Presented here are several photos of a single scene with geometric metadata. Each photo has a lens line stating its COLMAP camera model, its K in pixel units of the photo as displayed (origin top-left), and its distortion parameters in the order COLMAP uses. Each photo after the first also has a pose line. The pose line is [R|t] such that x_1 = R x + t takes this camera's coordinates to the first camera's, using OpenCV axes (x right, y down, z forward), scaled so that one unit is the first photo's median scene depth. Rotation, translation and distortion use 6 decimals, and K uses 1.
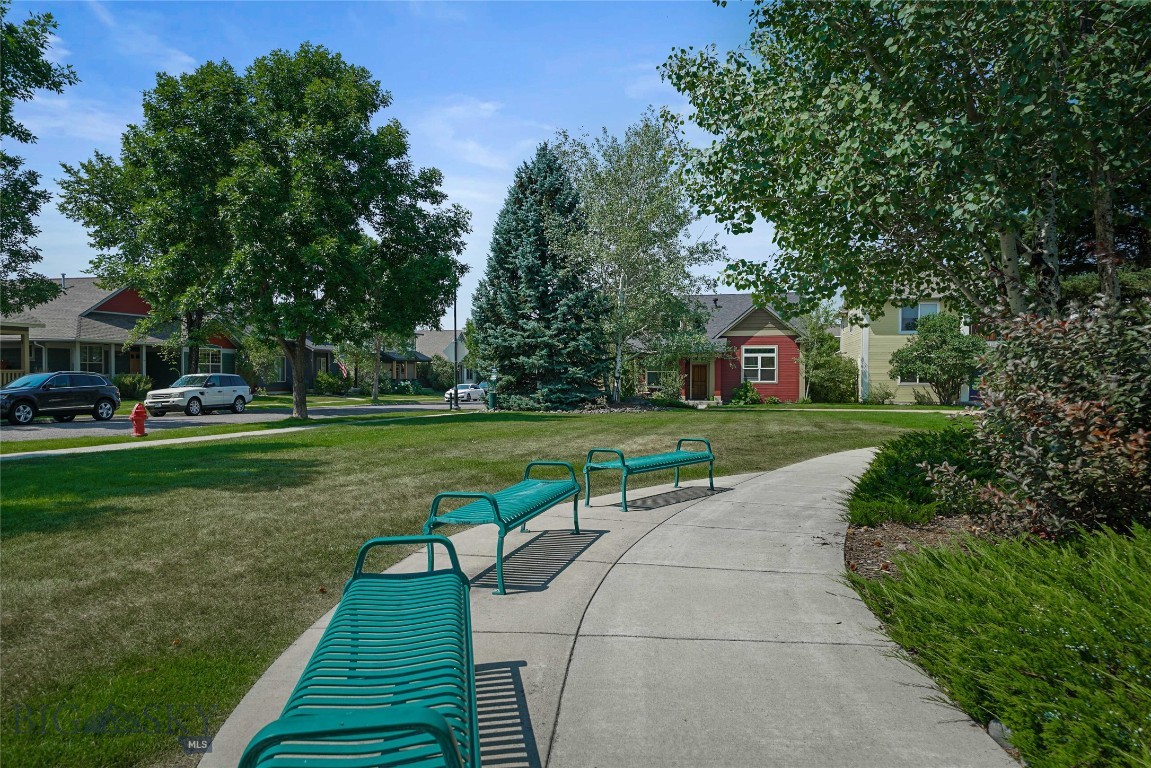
lens RADIAL K [[796.6, 0, 576.1], [0, 796.6, 382.3], [0, 0, 1]] dist [0.000151, -0.000001]
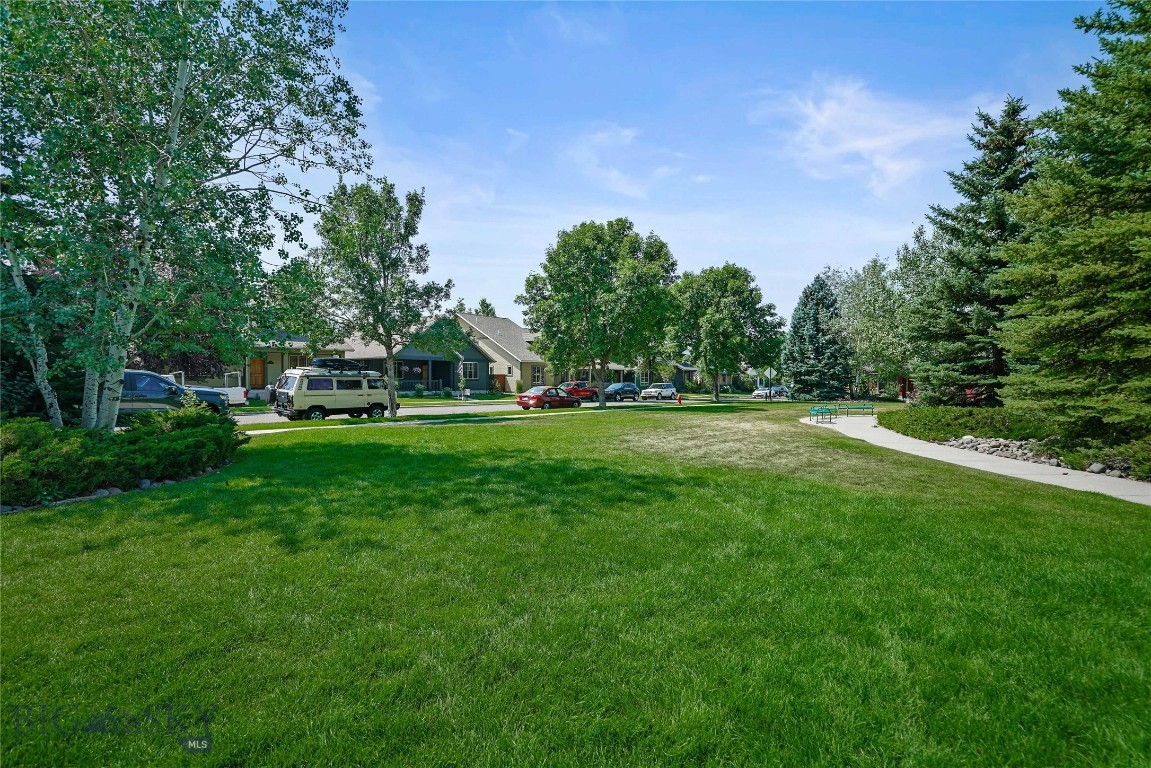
lens RADIAL K [[519.9, 0, 569.0], [0, 519.9, 385.9], [0, 0, 1]] dist [0.001448, 0.003656]
pose [[0.892613, 0.006513, -0.450776, -0.005902], [-0.006644, 0.999977, 0.001293, -0.002975], [0.450775, 0.001841, 0.892636, -0.559334]]
